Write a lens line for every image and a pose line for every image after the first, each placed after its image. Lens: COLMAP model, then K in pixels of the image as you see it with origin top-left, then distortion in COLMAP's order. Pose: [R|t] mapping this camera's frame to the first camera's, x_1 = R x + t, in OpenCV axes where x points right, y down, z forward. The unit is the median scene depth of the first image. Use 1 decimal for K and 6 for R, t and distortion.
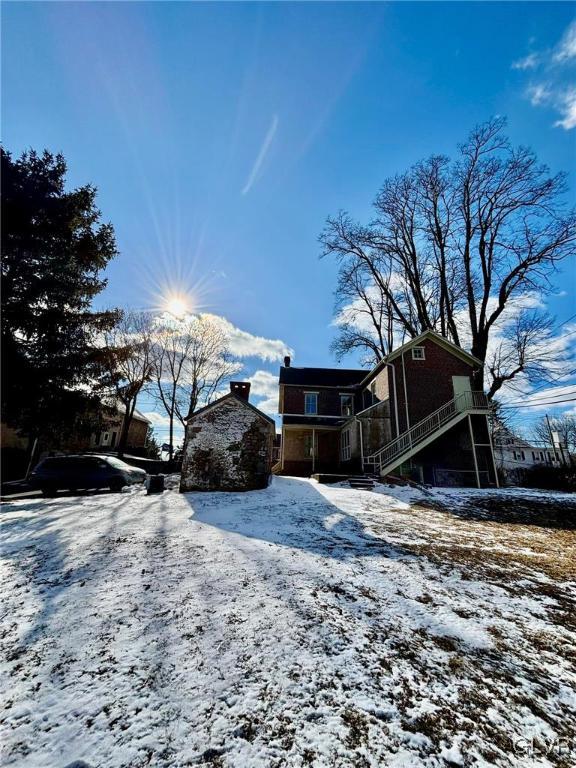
lens RADIAL K [[310.4, 0, 288.0], [0, 310.4, 384.0], [0, 0, 1]] dist [0.001312, 0.000346]
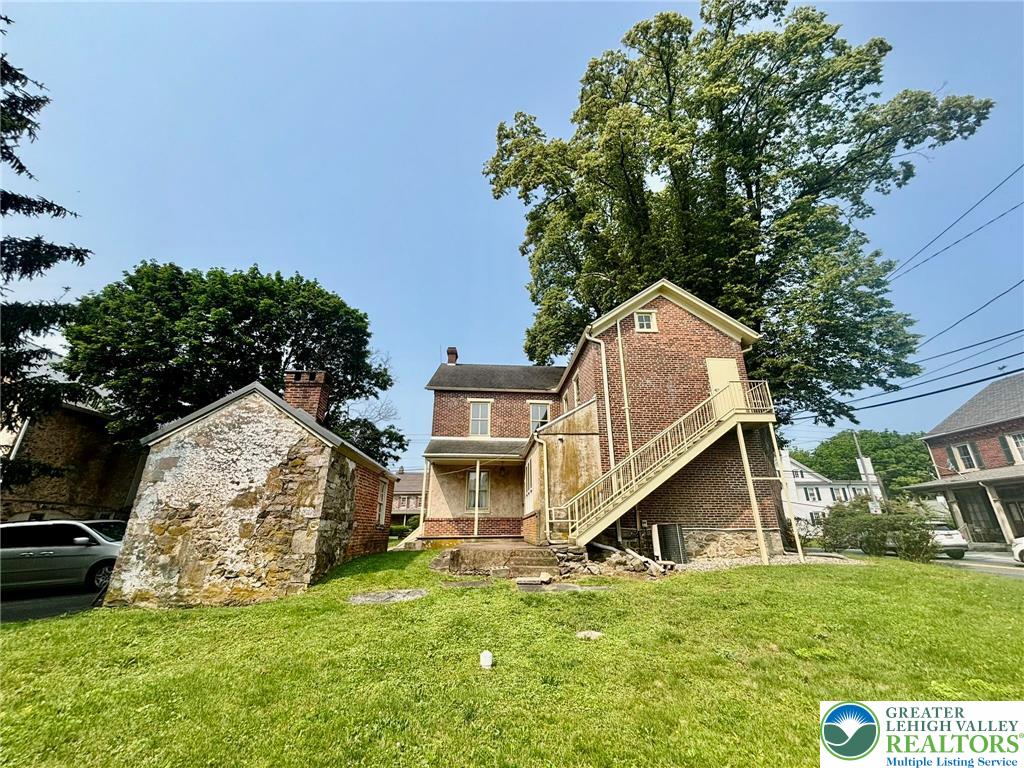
lens RADIAL K [[413.9, 0, 509.4], [0, 413.9, 381.4], [0, 0, 1]] dist [0.001312, 0.000346]
pose [[0.999298, -0.022960, 0.029611, 0.202249], [0.024645, 0.998021, -0.057857, 0.071910], [-0.028224, 0.058546, 0.997886, 0.355651]]
